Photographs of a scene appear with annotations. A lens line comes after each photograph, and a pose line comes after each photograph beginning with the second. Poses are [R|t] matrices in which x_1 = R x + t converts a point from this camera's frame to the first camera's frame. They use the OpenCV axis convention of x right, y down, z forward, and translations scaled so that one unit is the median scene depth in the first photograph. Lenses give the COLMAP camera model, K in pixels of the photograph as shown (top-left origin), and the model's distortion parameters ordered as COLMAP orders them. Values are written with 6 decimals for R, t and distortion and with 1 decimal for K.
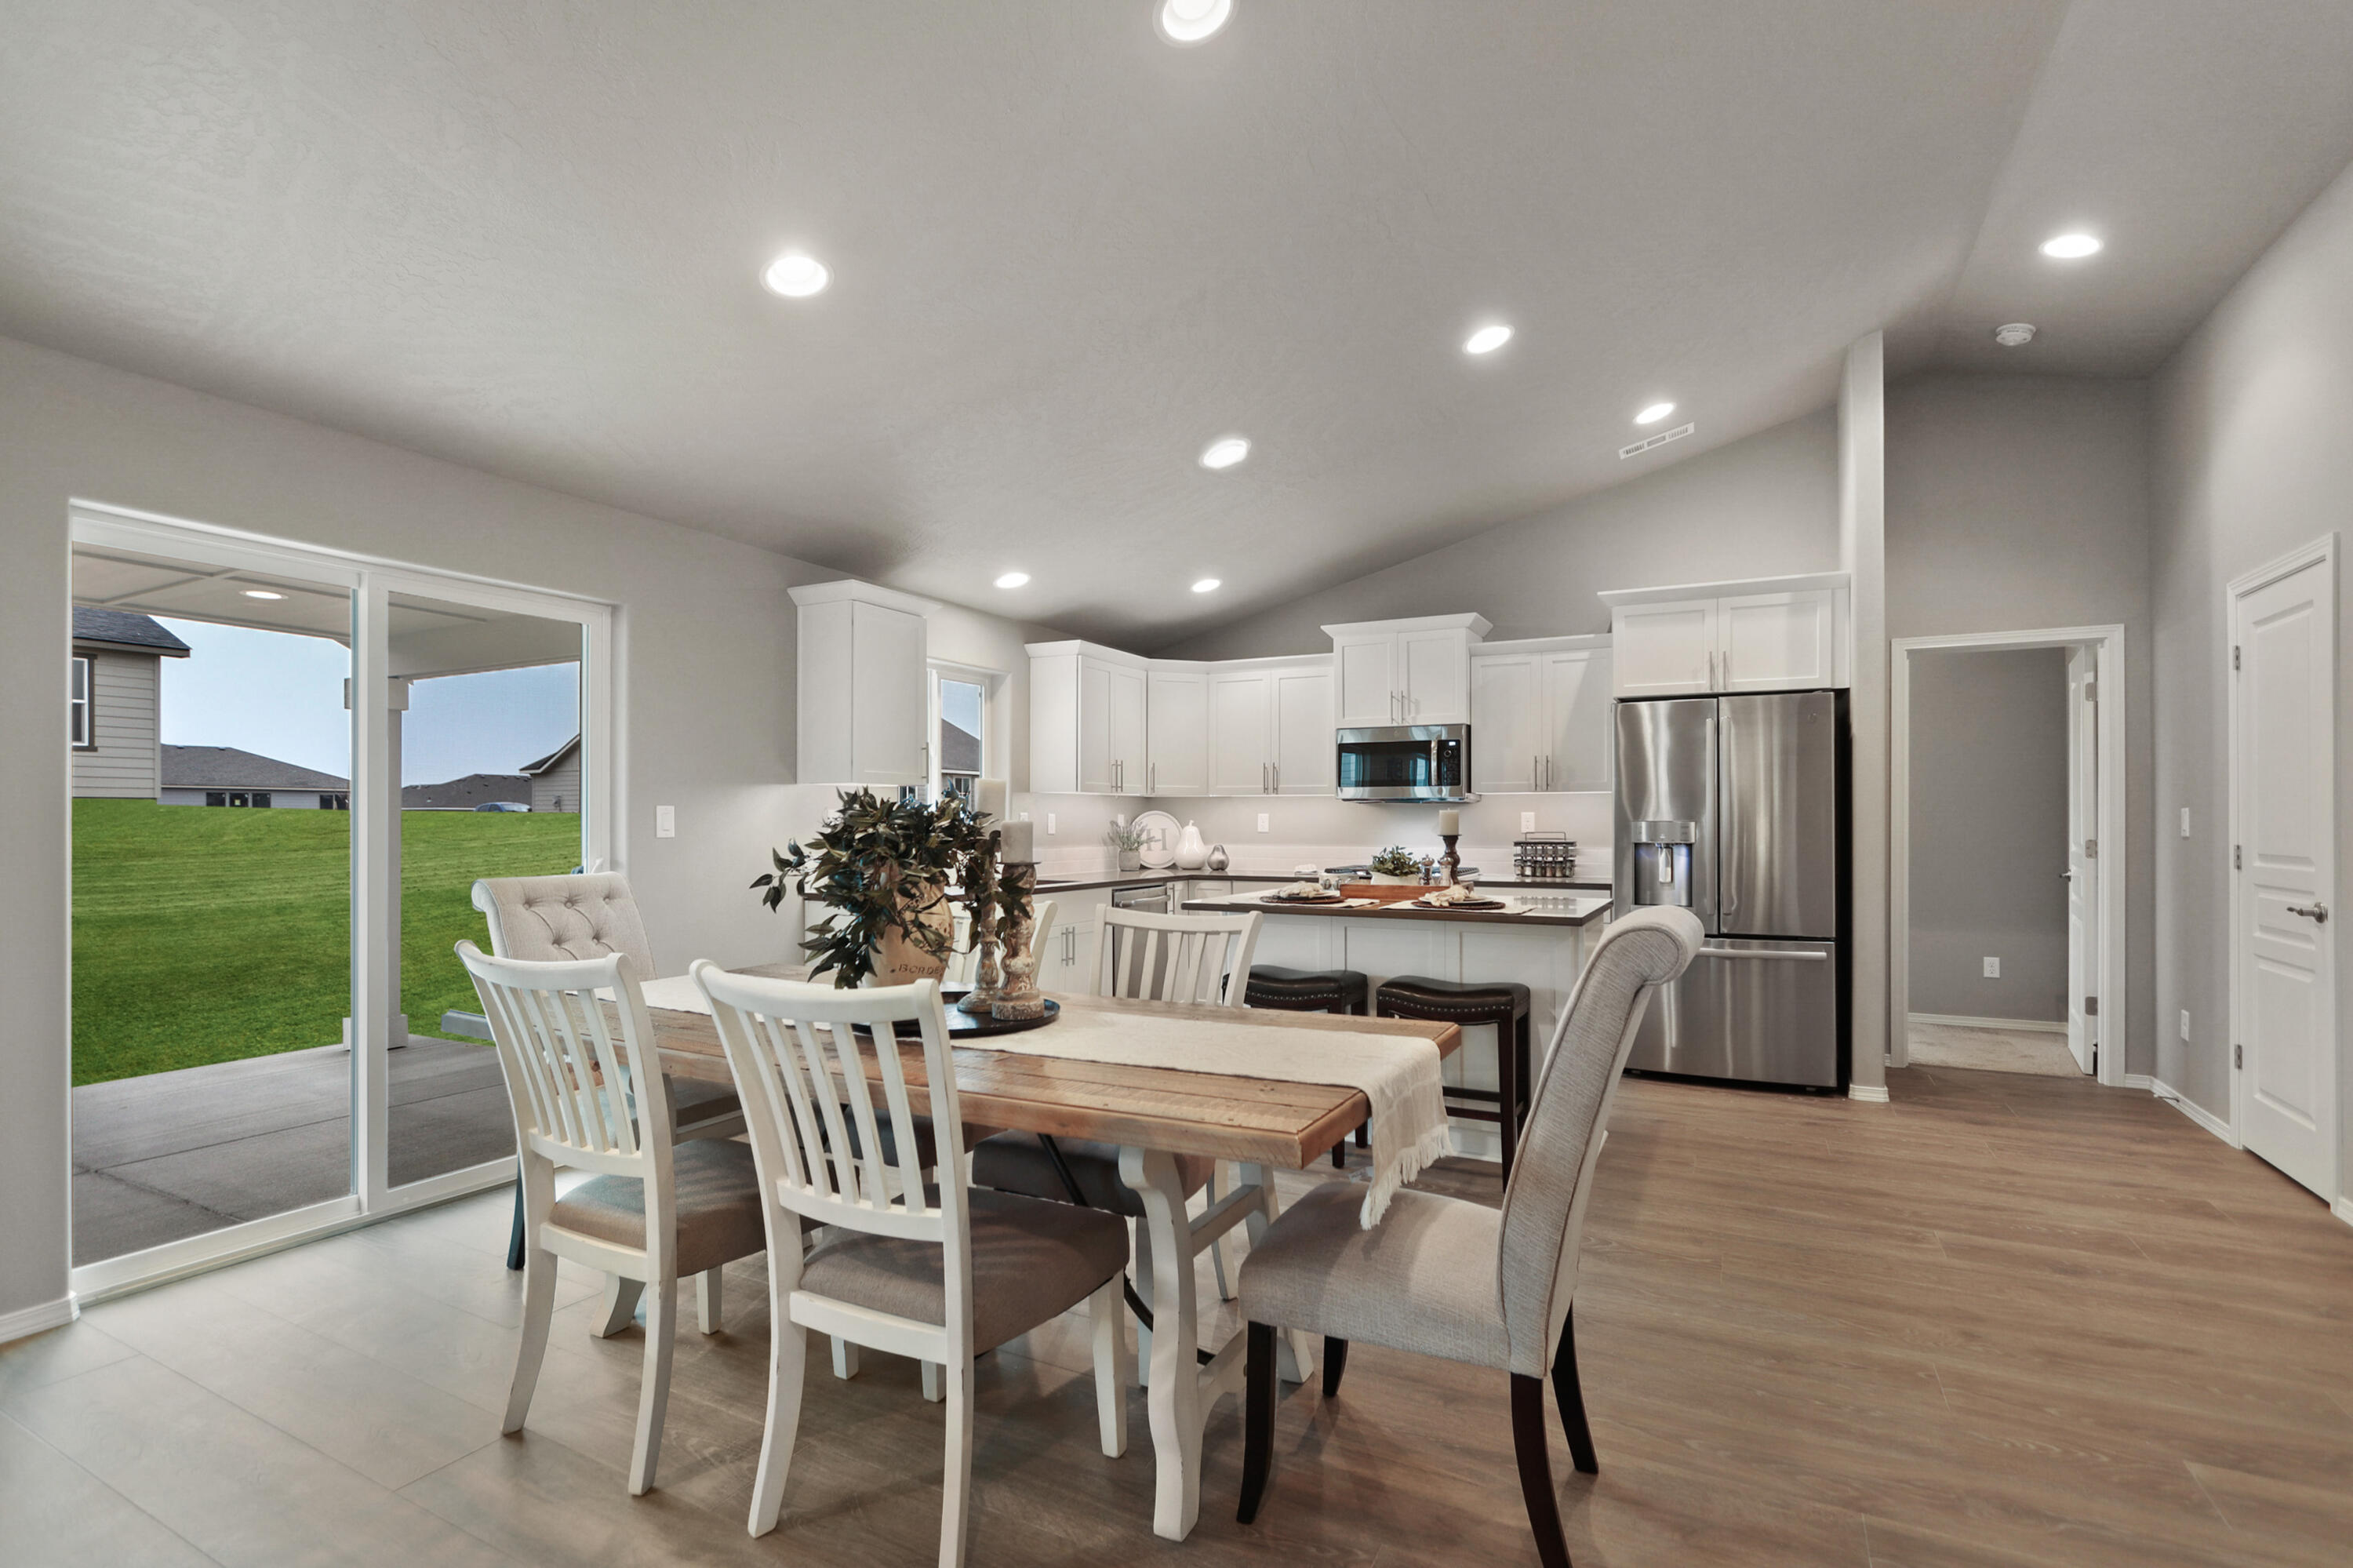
lens RADIAL K [[1091.9, 0, 1164.4], [0, 1091.9, 803.7], [0, 0, 1]] dist [-0.001100, -0.000160]
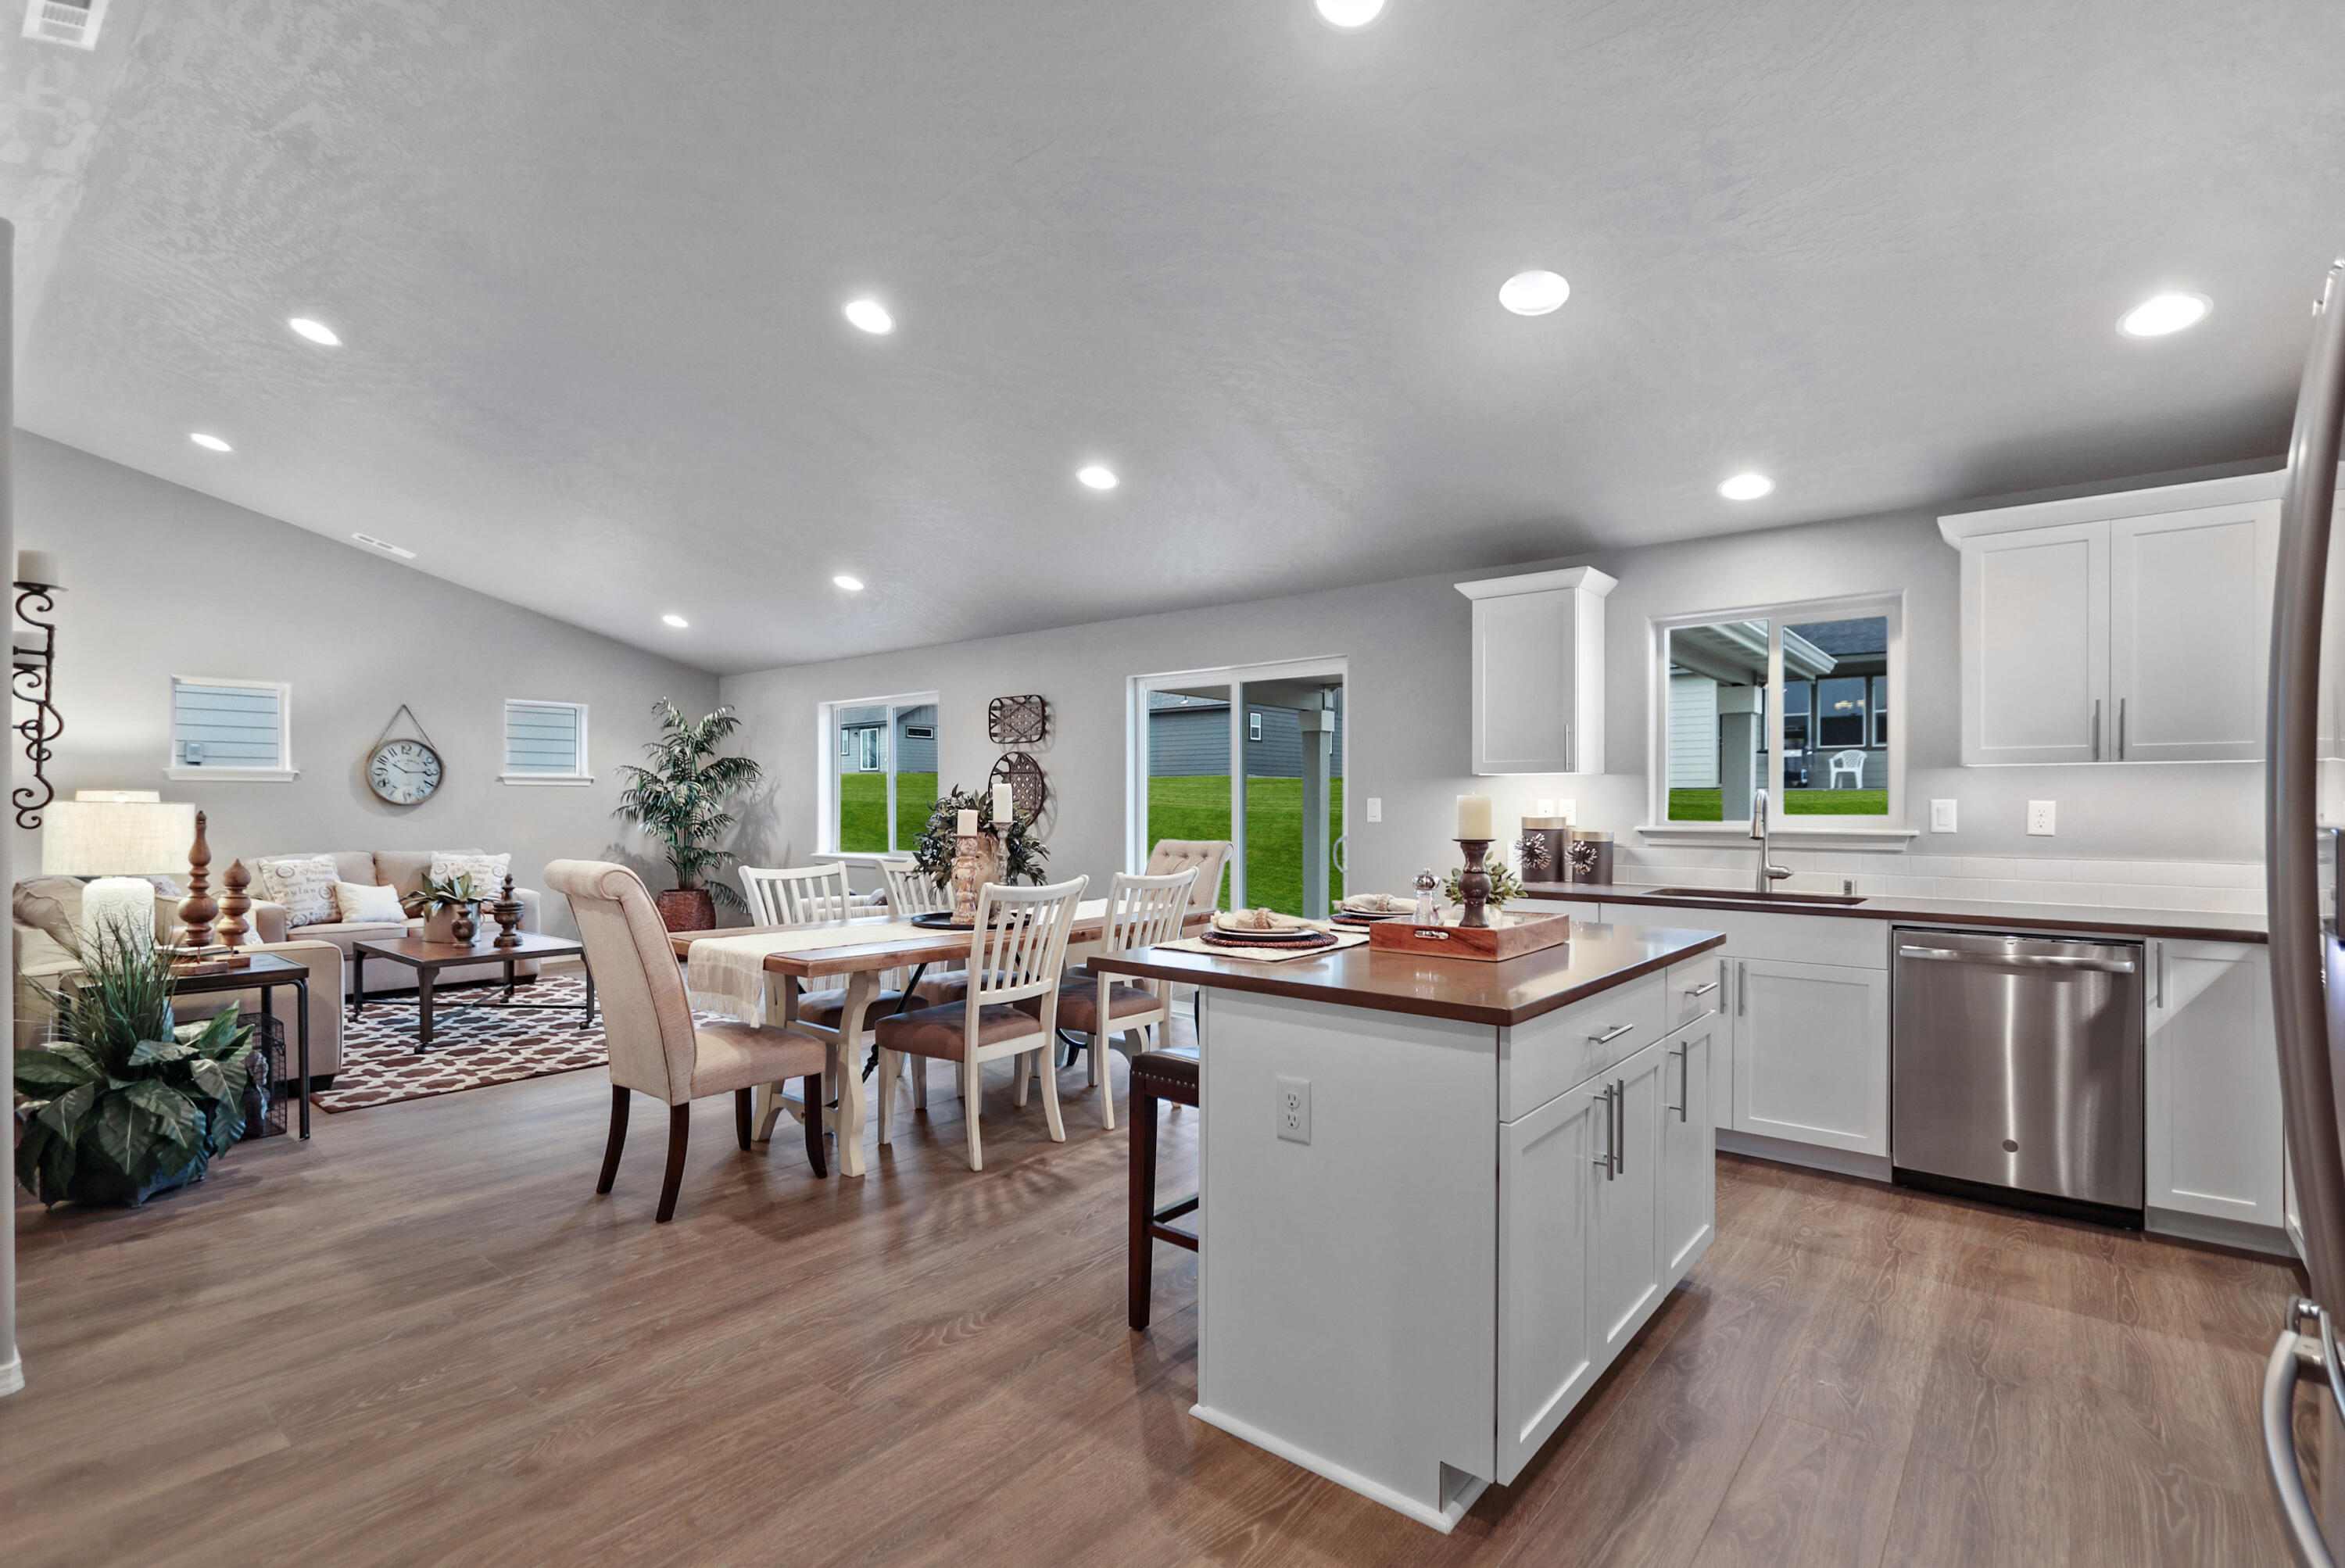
lens RADIAL K [[1088.1, 0, 1160.5], [0, 1088.1, 803.6], [0, 0, 1]] dist [-0.001100, -0.000160]
pose [[-0.206246, -0.001432, -0.978499, 0.626618], [0.013695, 0.999897, -0.004350, 0.007477], [0.978404, -0.014298, -0.206205, 0.716133]]
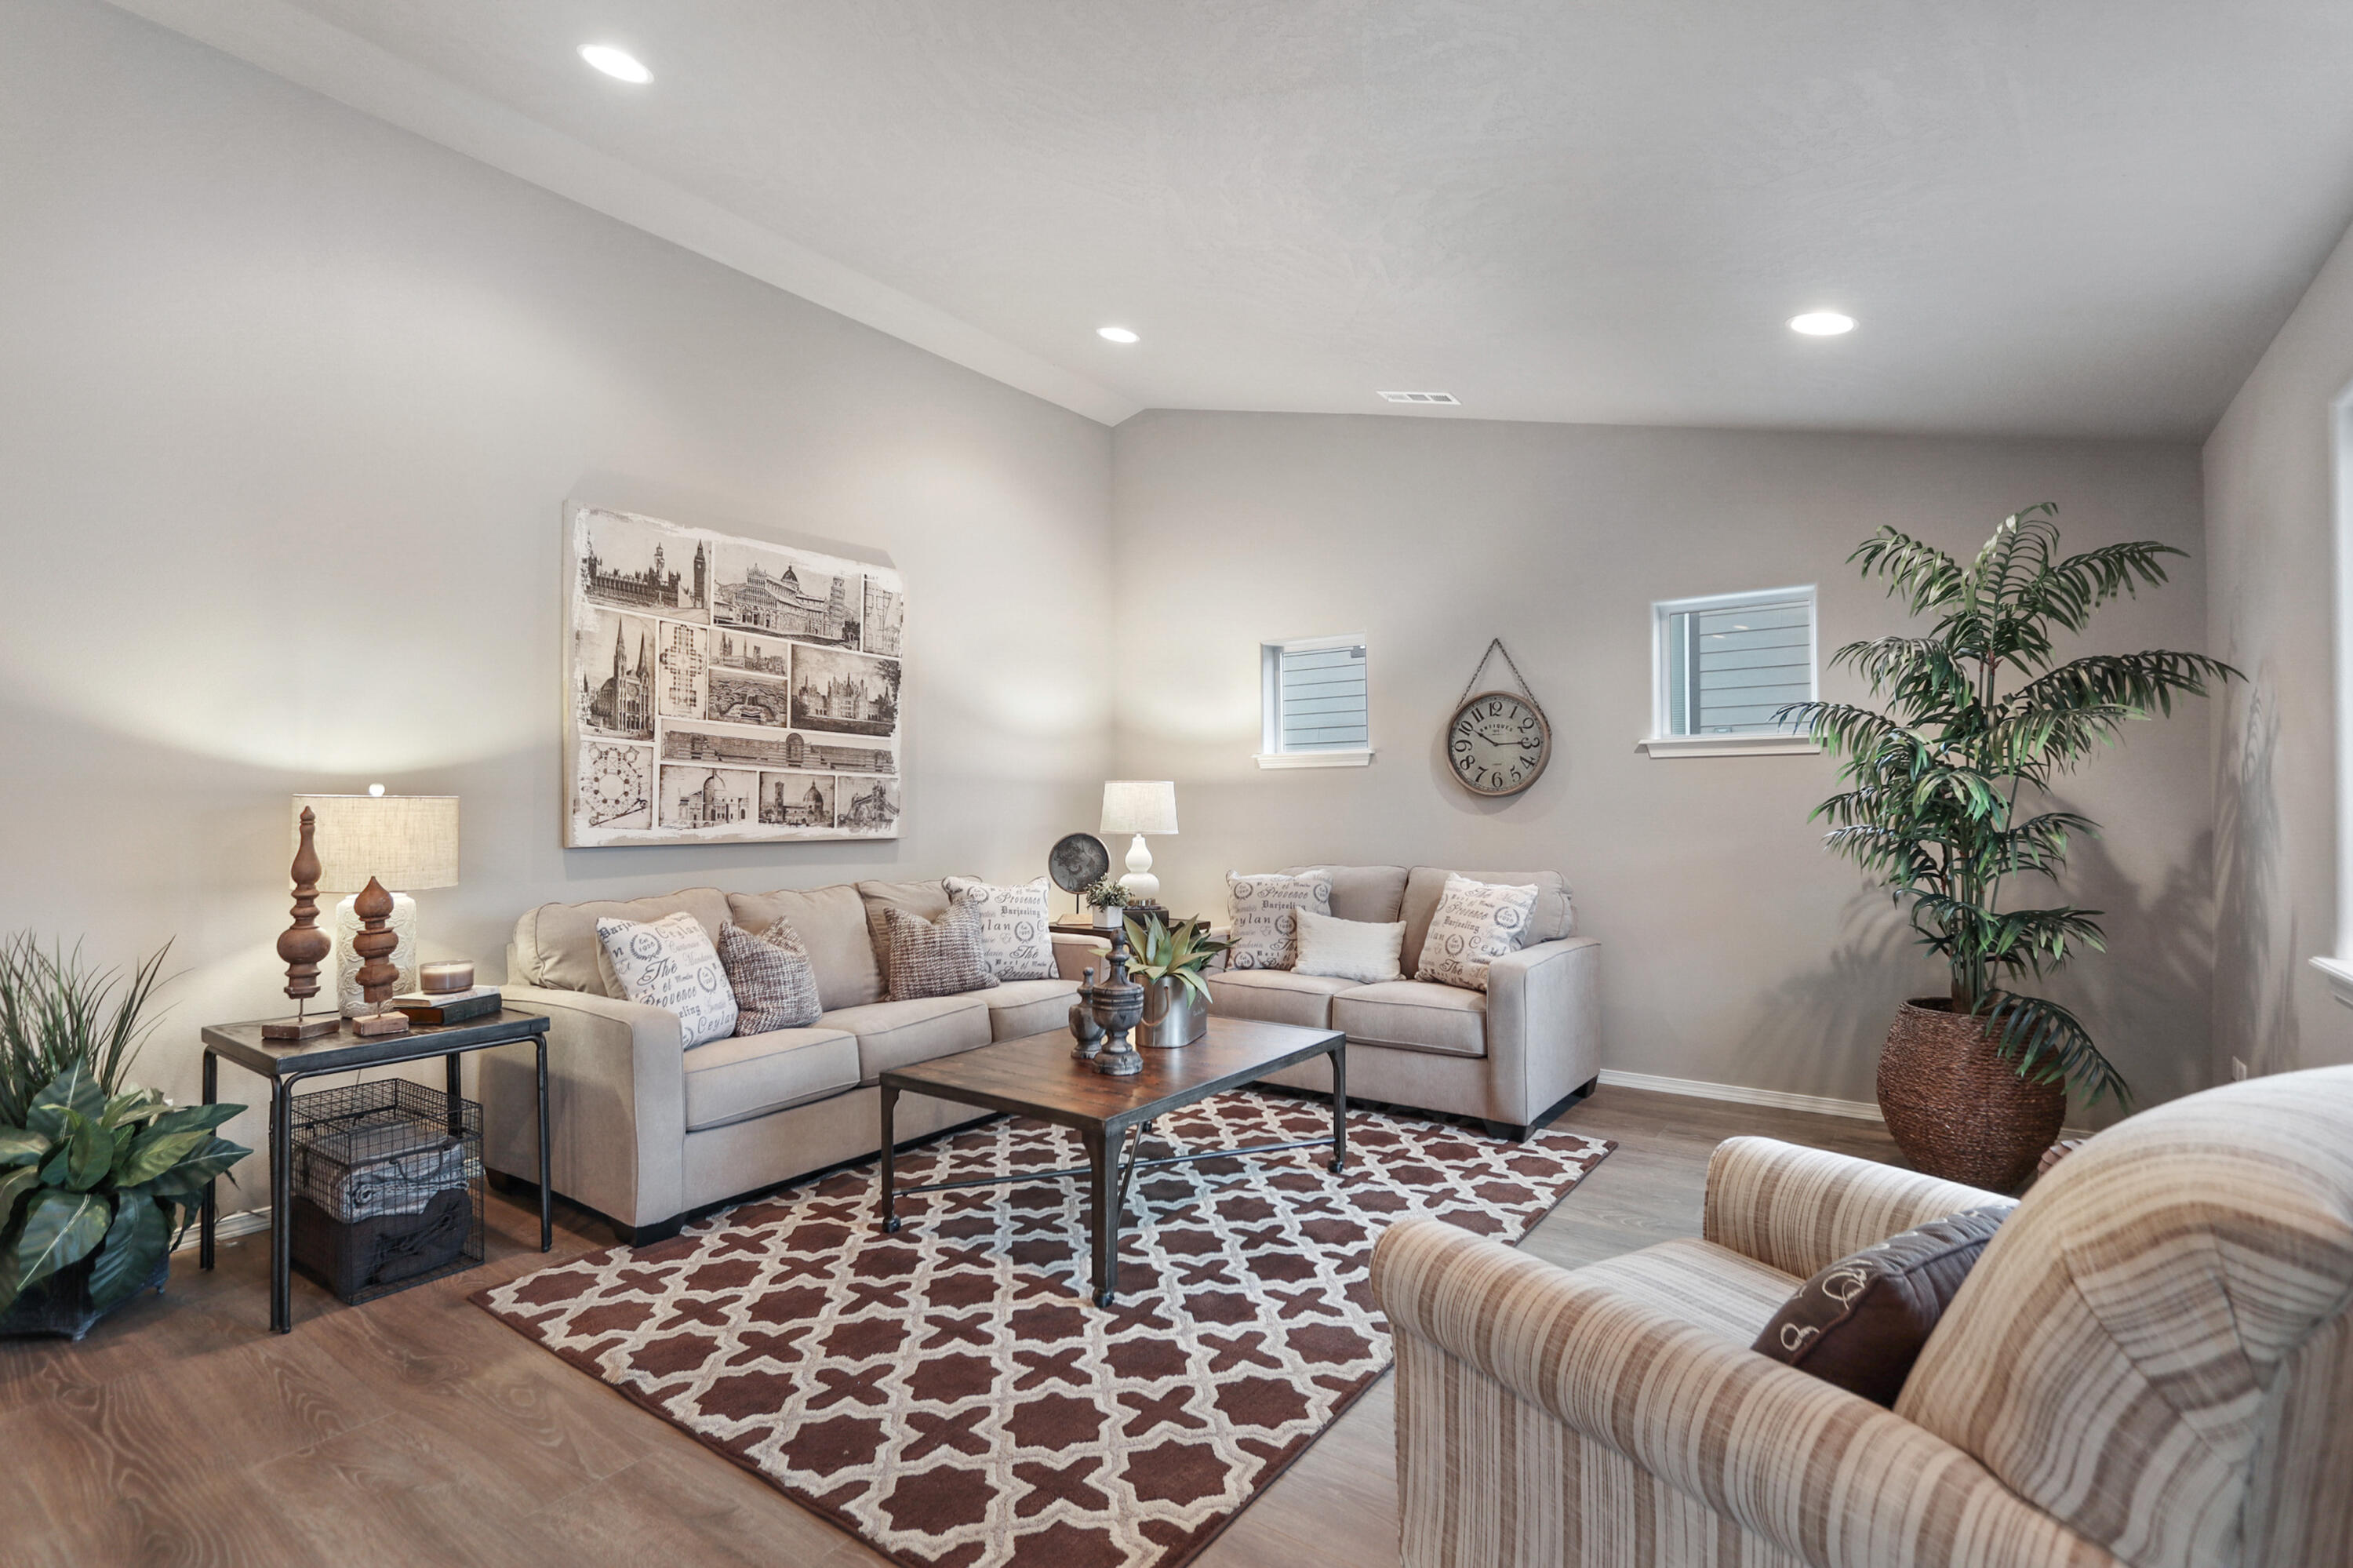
lens RADIAL K [[1091.9, 0, 1164.4], [0, 1091.9, 803.7], [0, 0, 1]] dist [-0.001100, -0.000160]
pose [[-0.989139, 0.005476, 0.146878, -0.365448], [0.003291, 0.999880, -0.015115, 0.008180], [-0.146943, -0.014467, -0.989039, 0.411446]]
